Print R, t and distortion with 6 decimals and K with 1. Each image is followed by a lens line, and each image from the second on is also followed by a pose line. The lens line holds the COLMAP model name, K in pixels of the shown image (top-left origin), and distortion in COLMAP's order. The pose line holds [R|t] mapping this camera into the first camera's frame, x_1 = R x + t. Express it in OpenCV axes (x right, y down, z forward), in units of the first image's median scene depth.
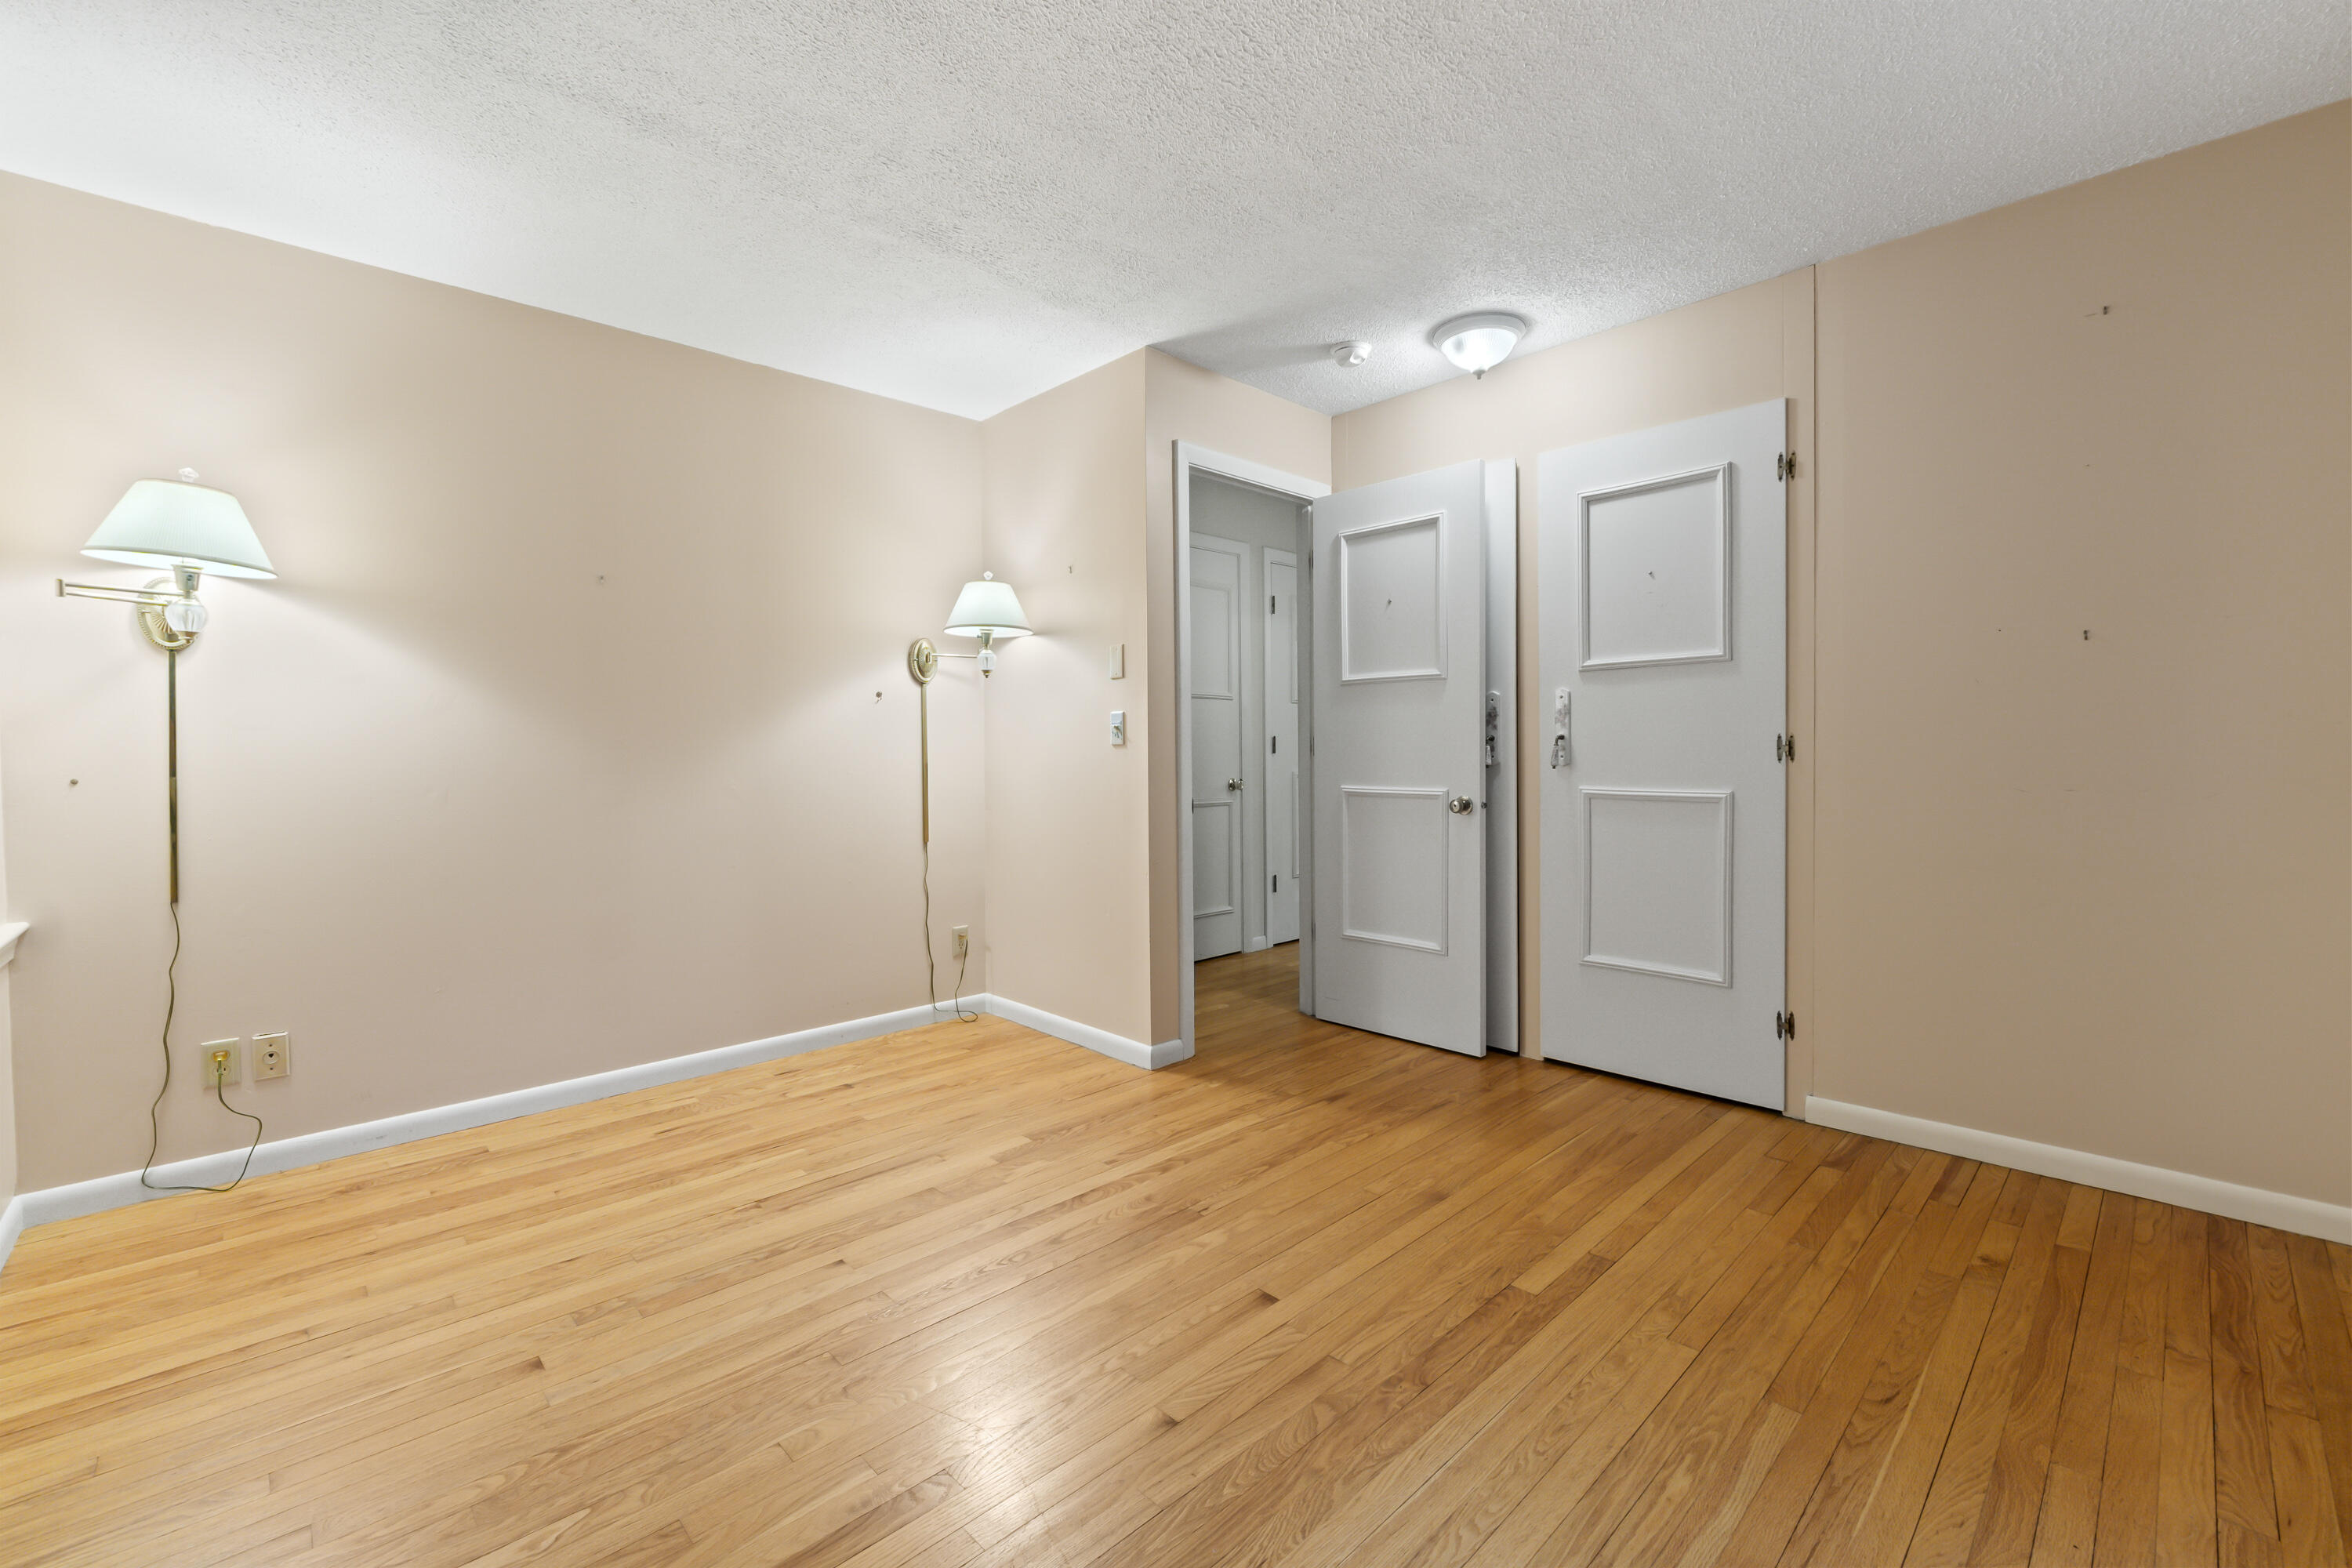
lens RADIAL K [[978.1, 0, 1177.0], [0, 978.1, 769.7], [0, 0, 1]] dist [-0.004485, 0.000087]
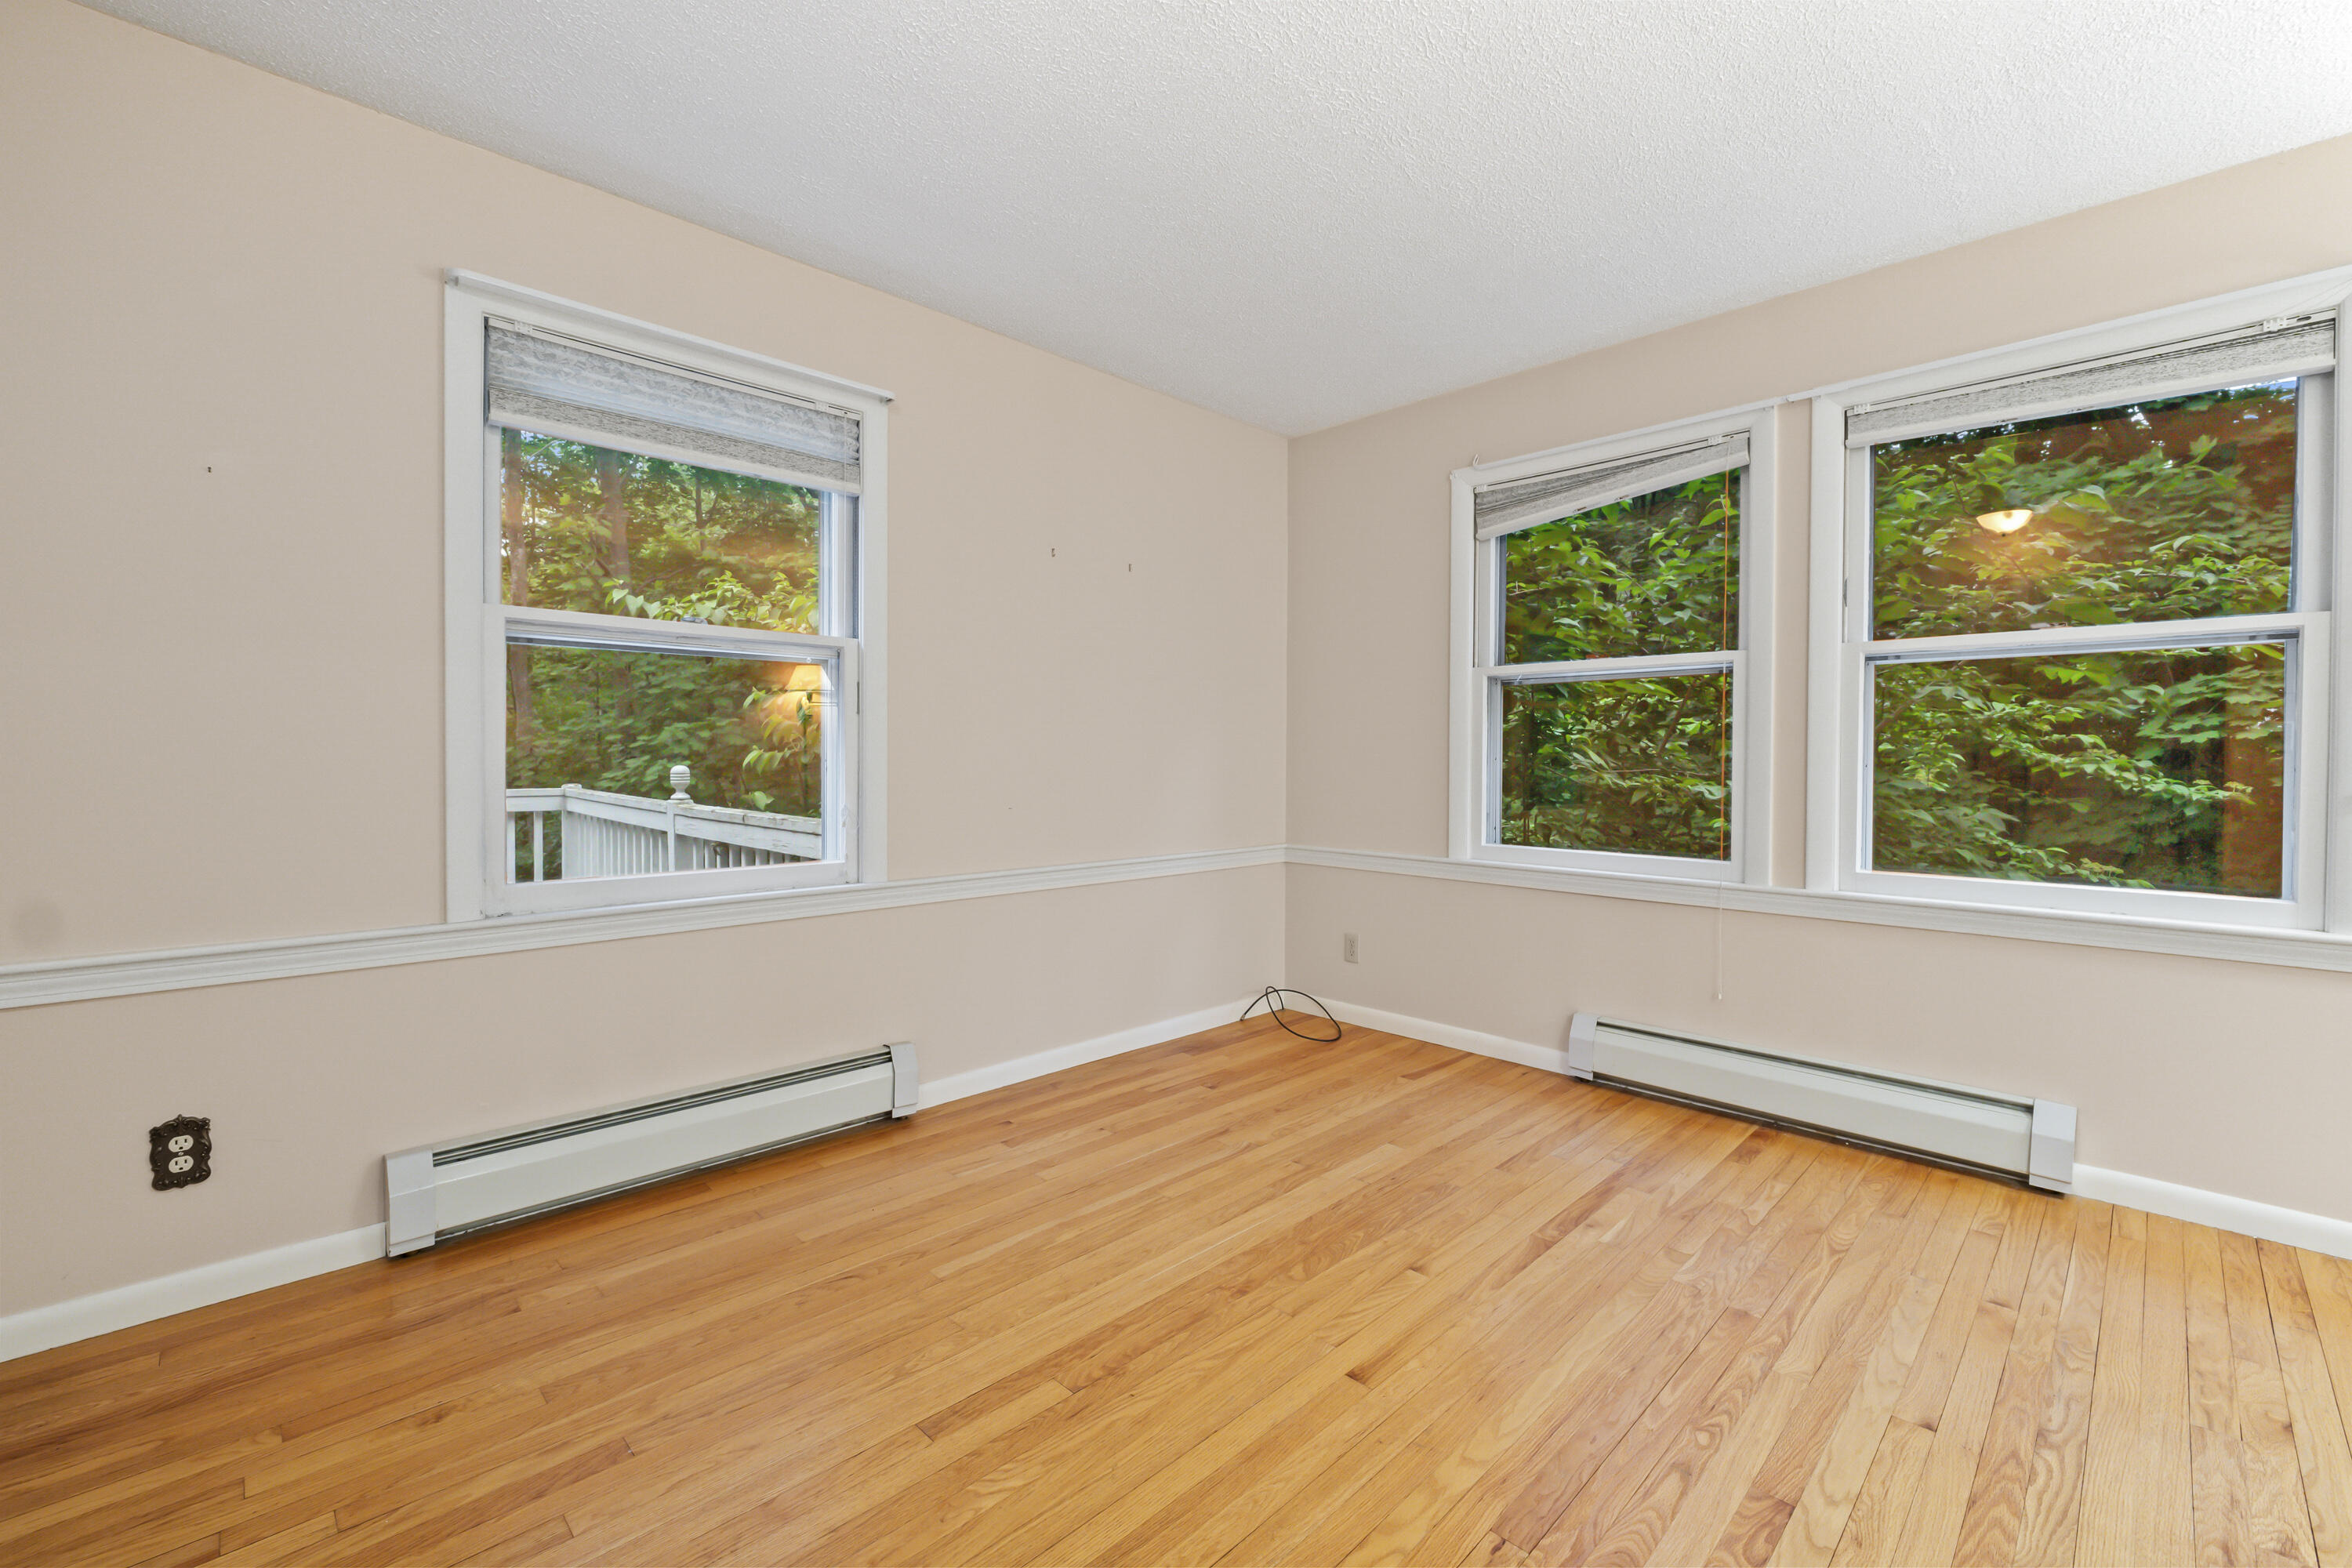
lens RADIAL K [[978.1, 0, 1175.1], [0, 978.1, 770.1], [0, 0, 1]] dist [-0.004485, 0.000087]
pose [[-0.999896, 0.004279, -0.013798, 0.276475], [0.003879, 0.999575, 0.028905, -0.034212], [0.013916, 0.028848, -0.999487, 1.918362]]
